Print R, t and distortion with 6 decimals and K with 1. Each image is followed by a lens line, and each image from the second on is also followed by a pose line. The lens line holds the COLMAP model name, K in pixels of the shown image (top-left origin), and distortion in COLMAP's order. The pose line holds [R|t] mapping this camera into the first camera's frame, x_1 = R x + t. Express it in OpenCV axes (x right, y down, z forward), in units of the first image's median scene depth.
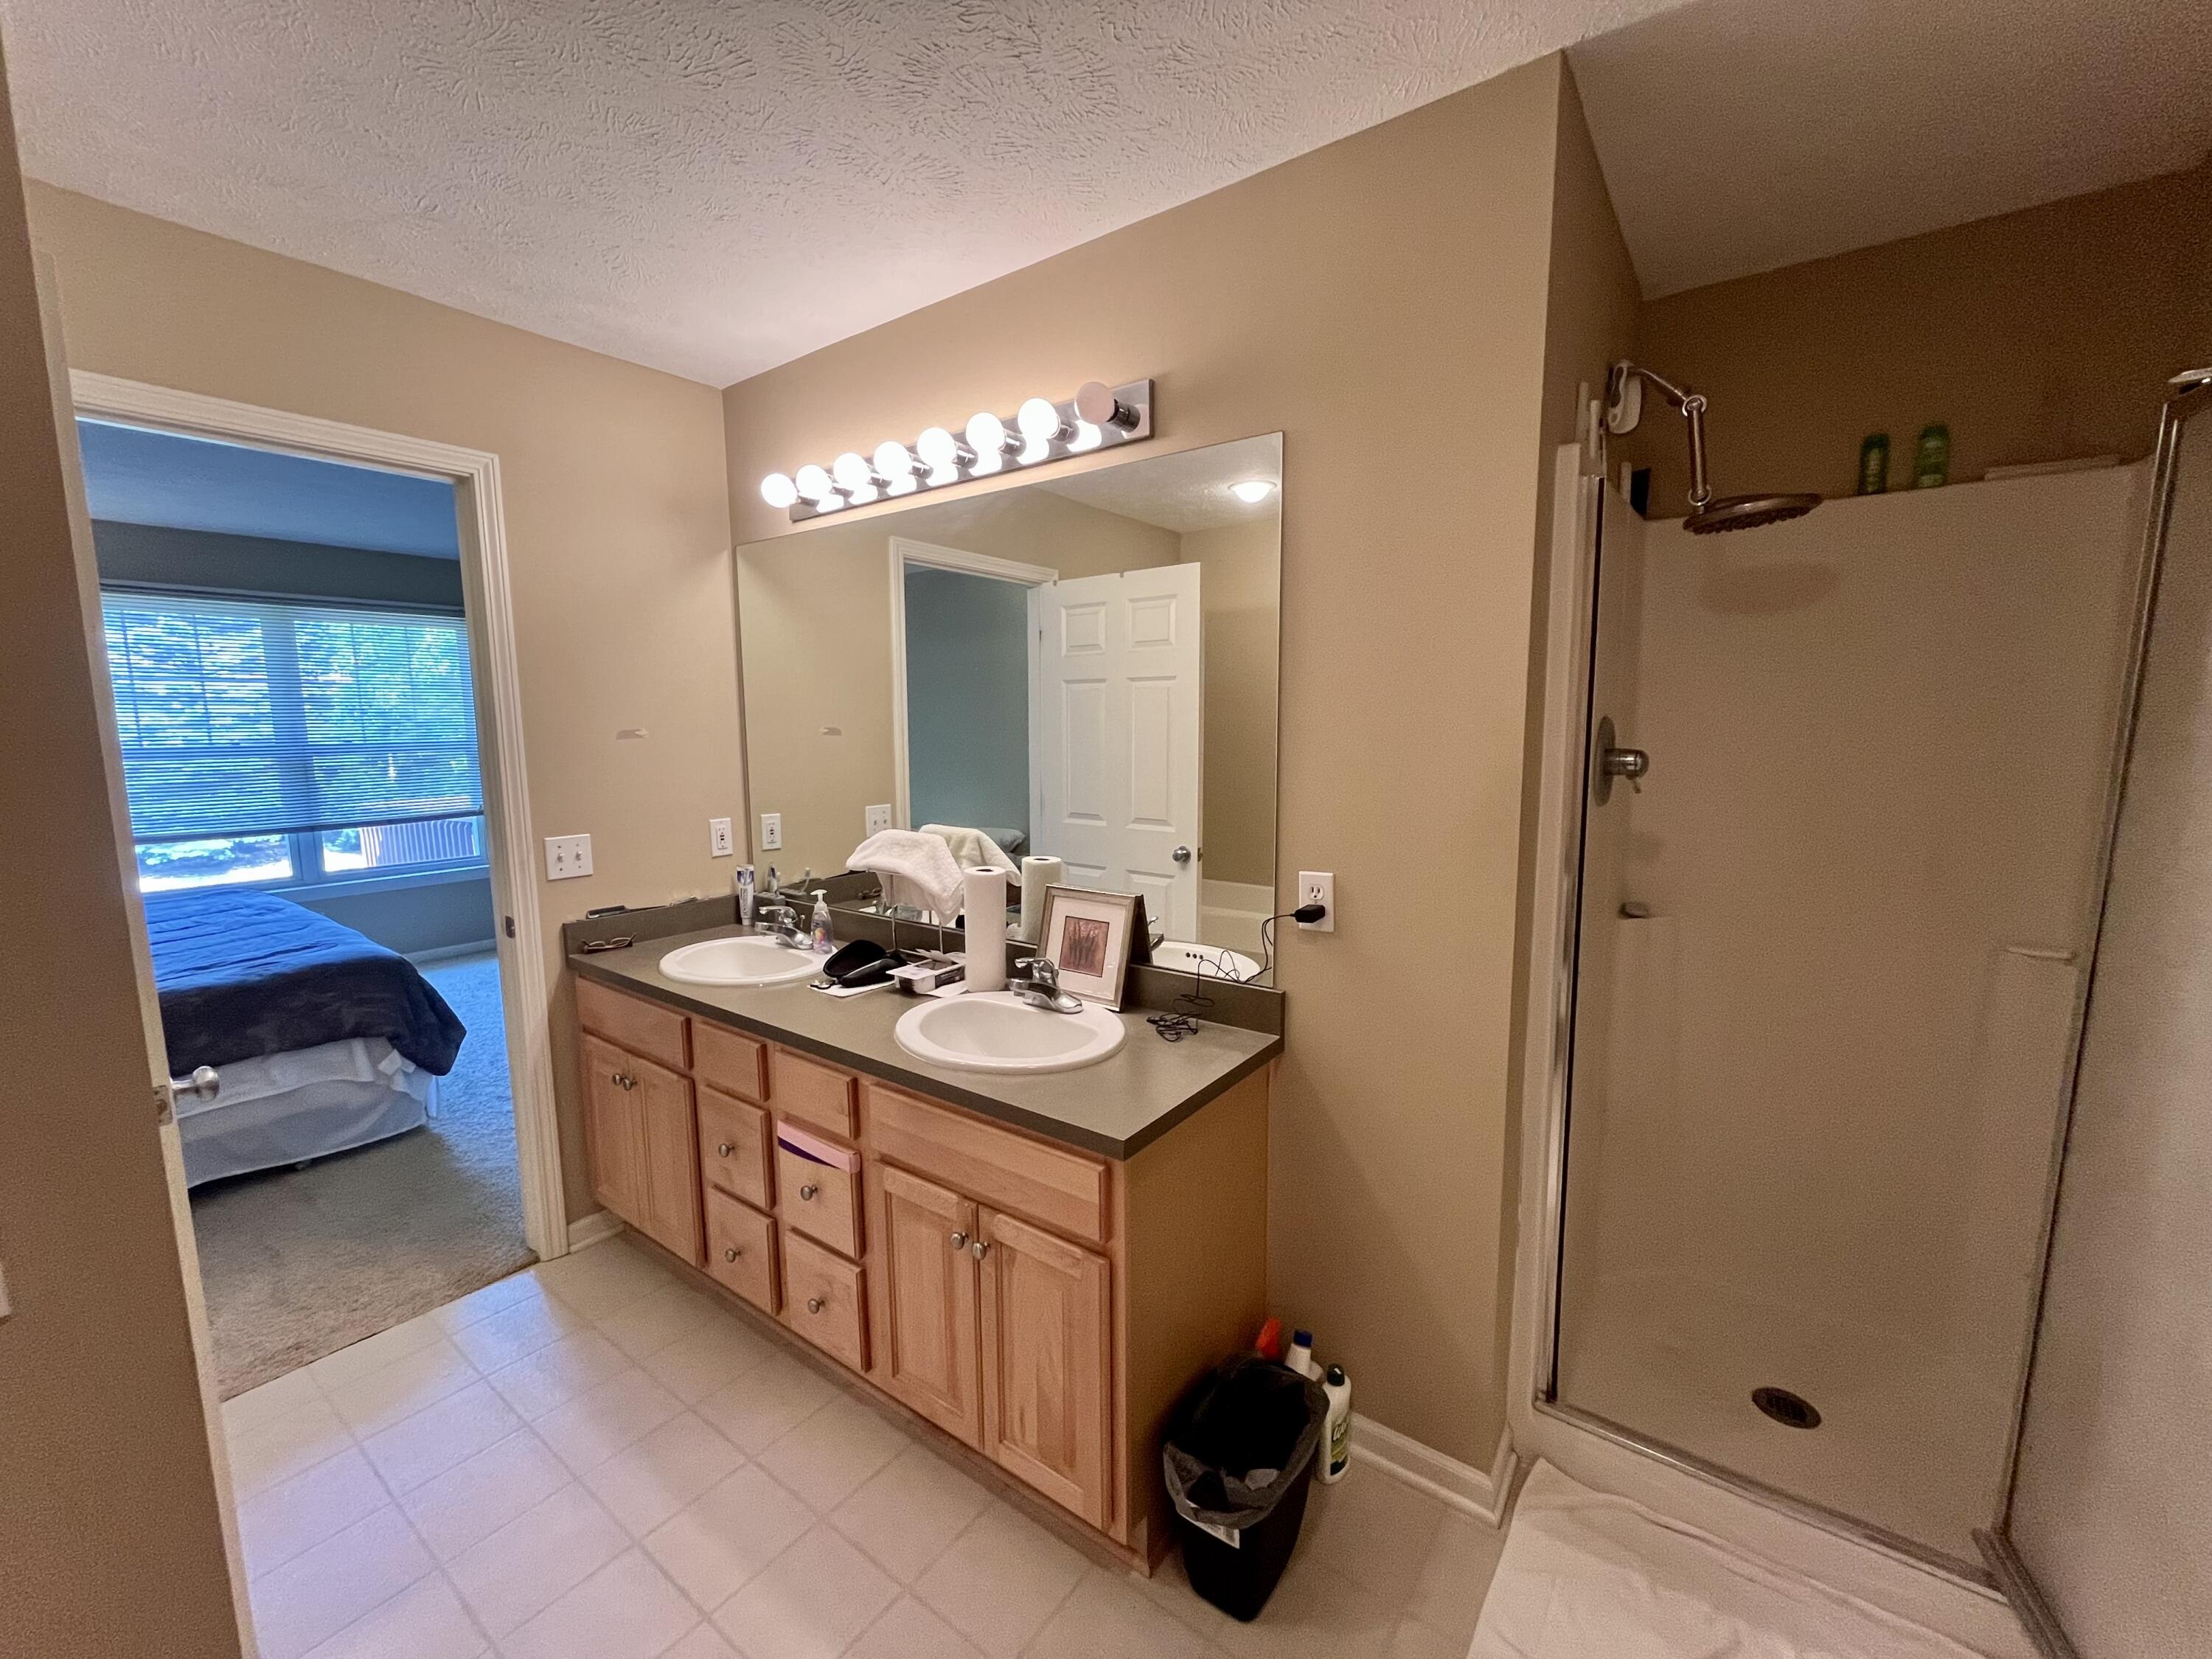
lens RADIAL K [[893.8, 0, 1117.5], [0, 893.8, 832.0], [0, 0, 1]] dist [-0.004332, 0.000045]
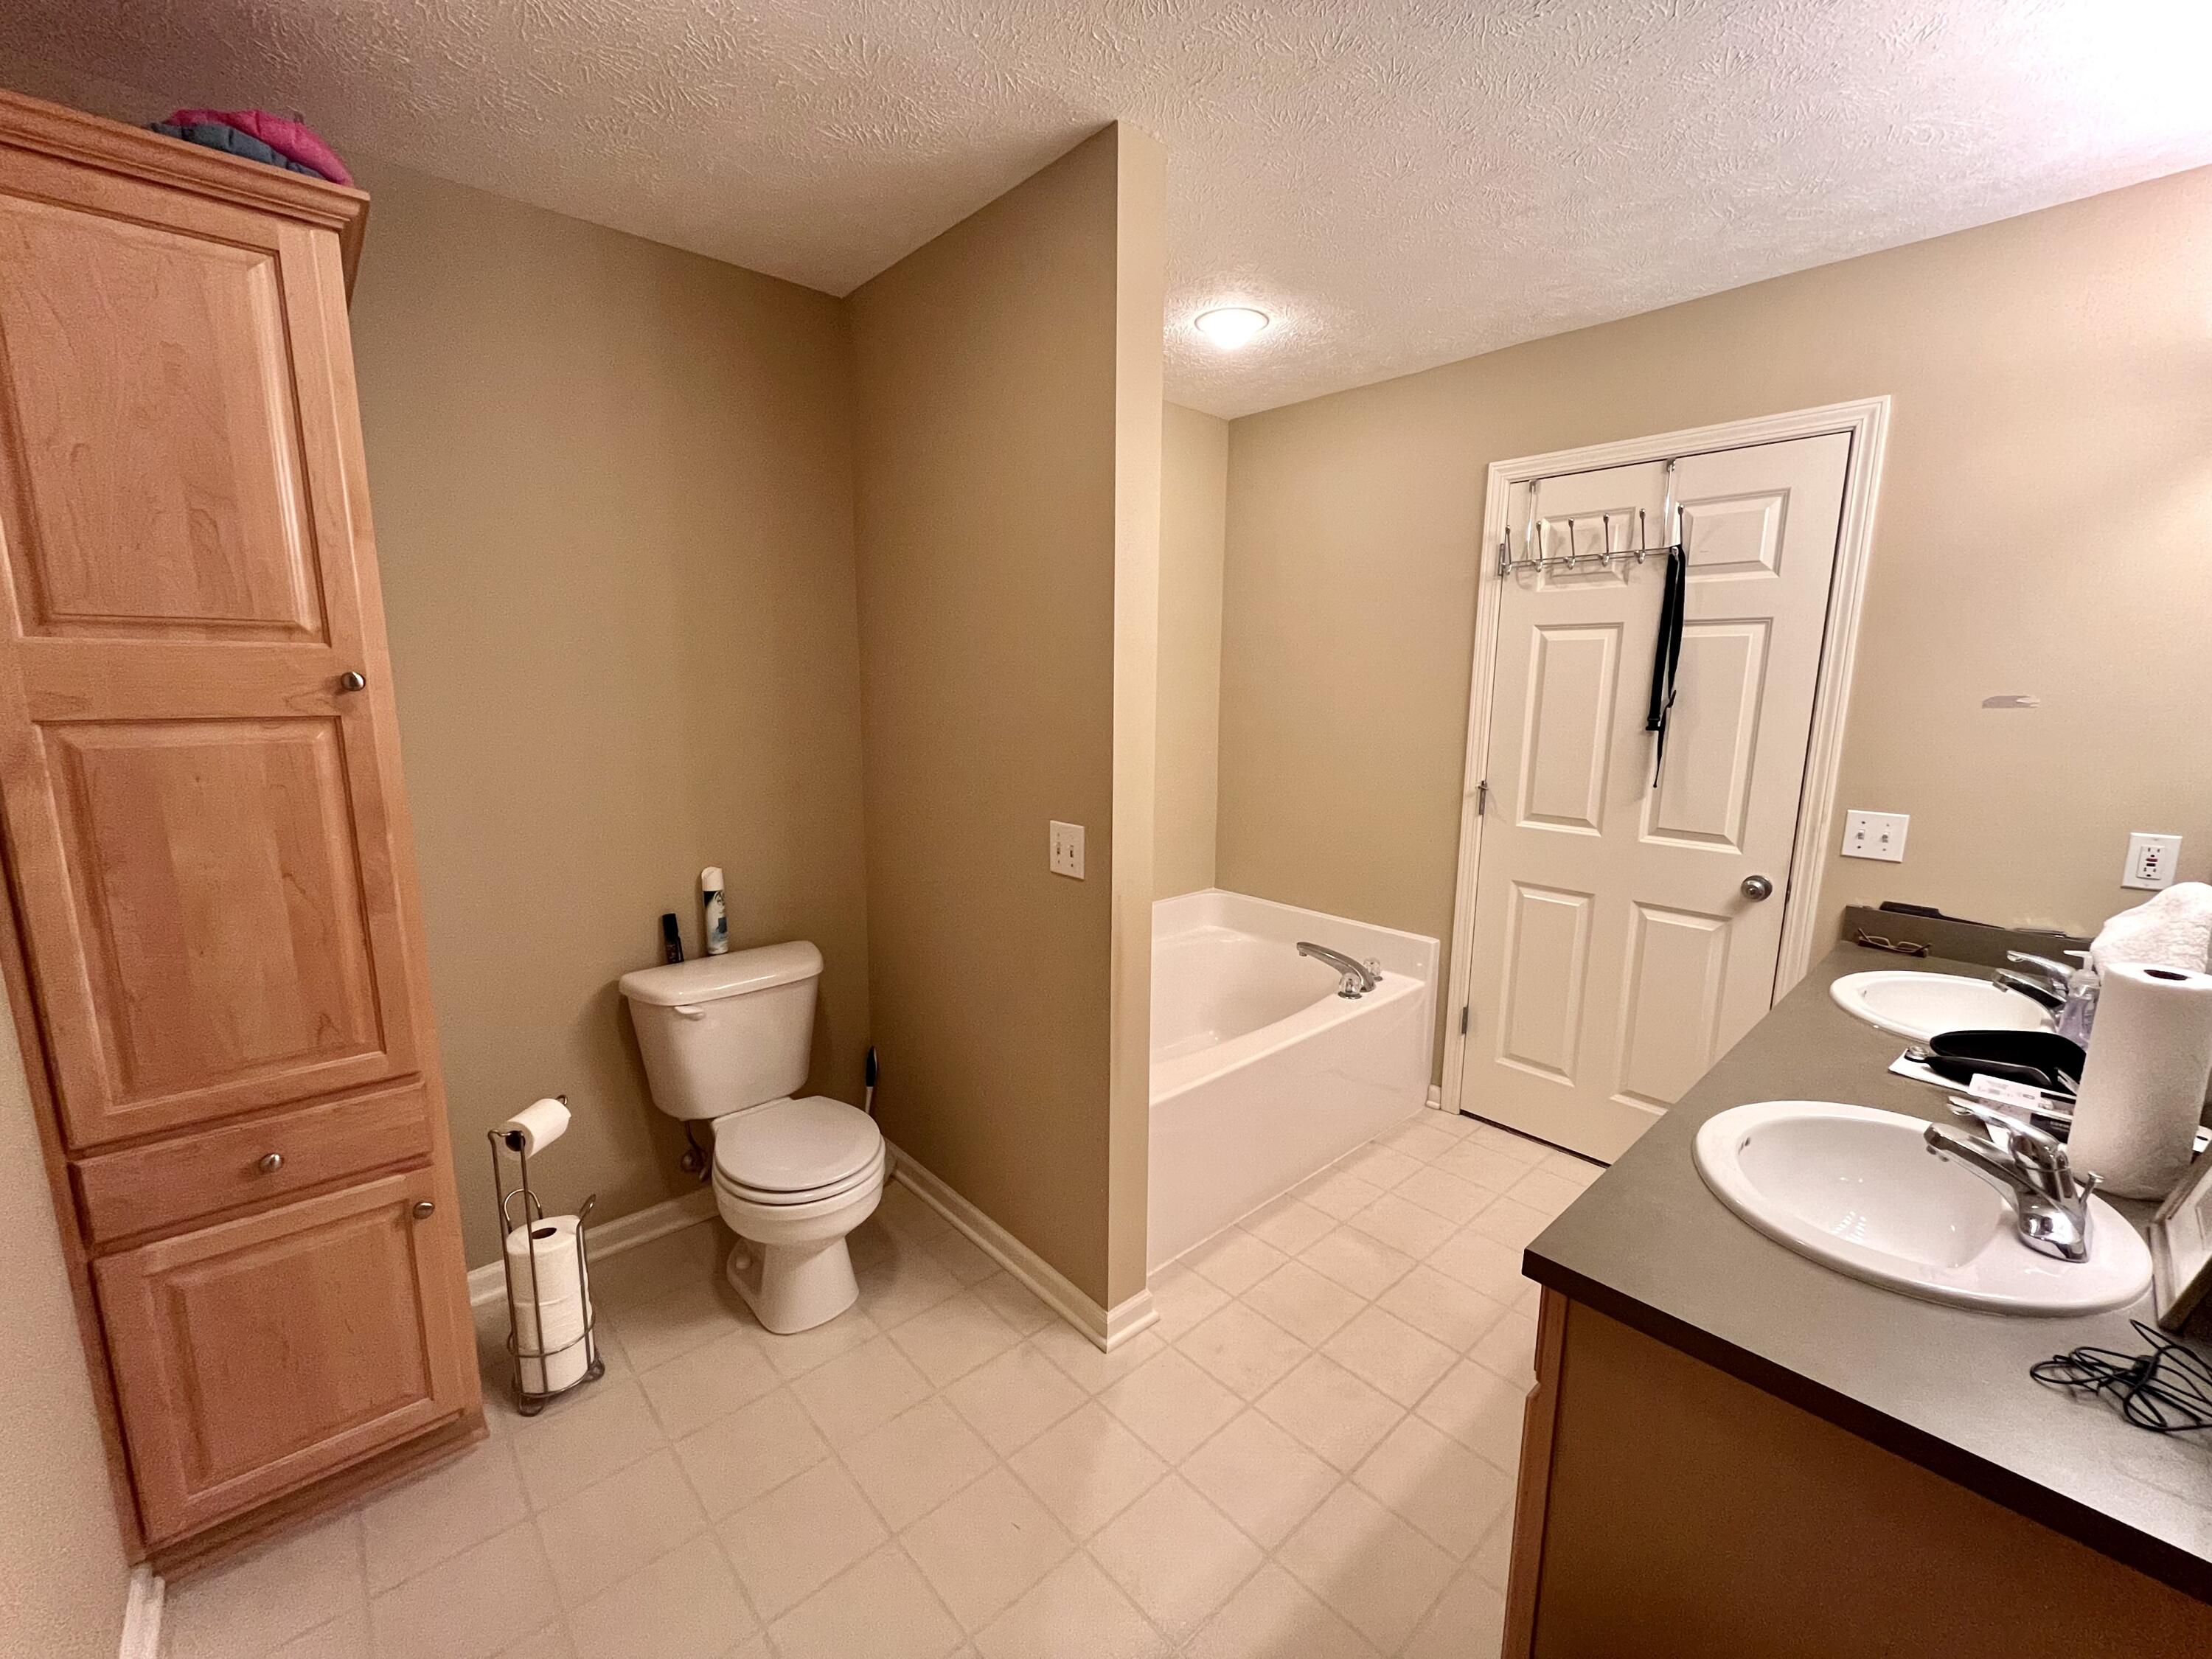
lens RADIAL K [[893.8, 0, 1101.6], [0, 893.8, 830.5], [0, 0, 1]] dist [-0.004332, 0.000045]
pose [[-0.210435, 0.166635, -0.963302, 0.445913], [-0.128828, 0.972046, 0.196290, -0.057666], [0.969082, 0.165406, -0.183085, 0.447848]]
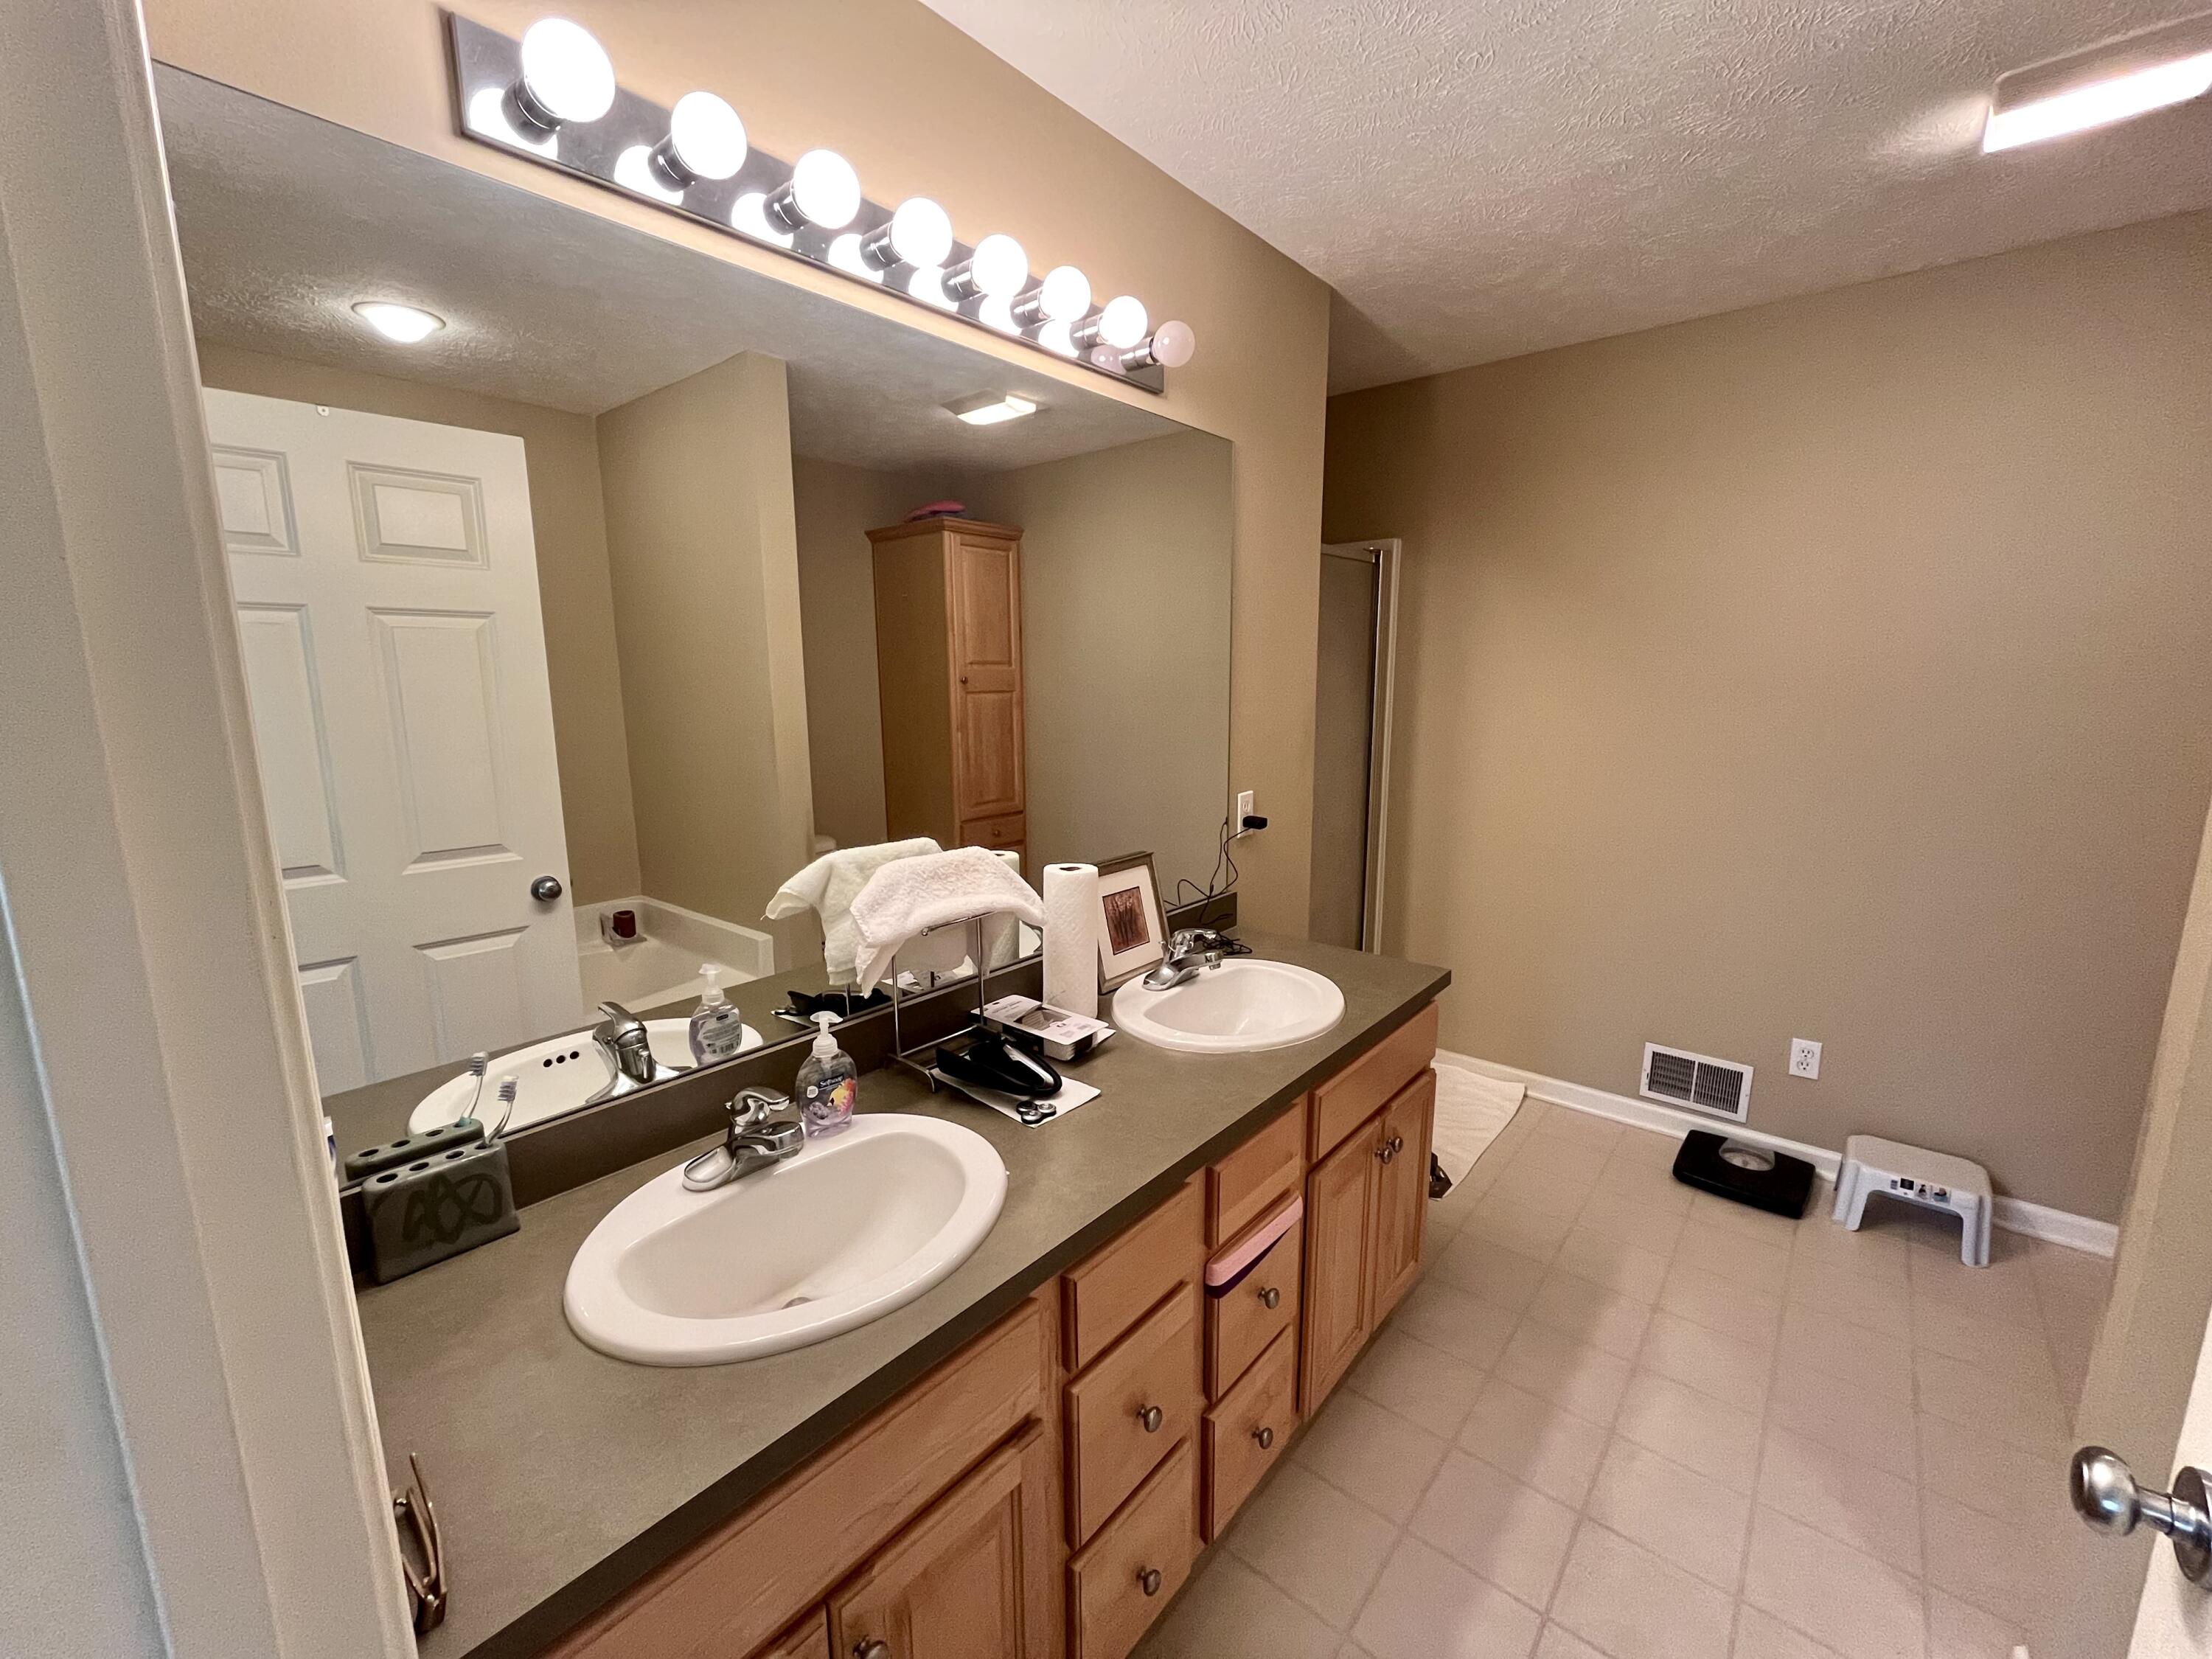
lens RADIAL K [[893.8, 0, 1111.7], [0, 893.8, 826.2], [0, 0, 1]] dist [-0.004332, 0.000045]
pose [[0.071257, -0.161783, 0.984250, -0.850402], [0.136305, 0.979081, 0.151065, -0.099429], [-0.988101, 0.123394, 0.091818, 0.832290]]
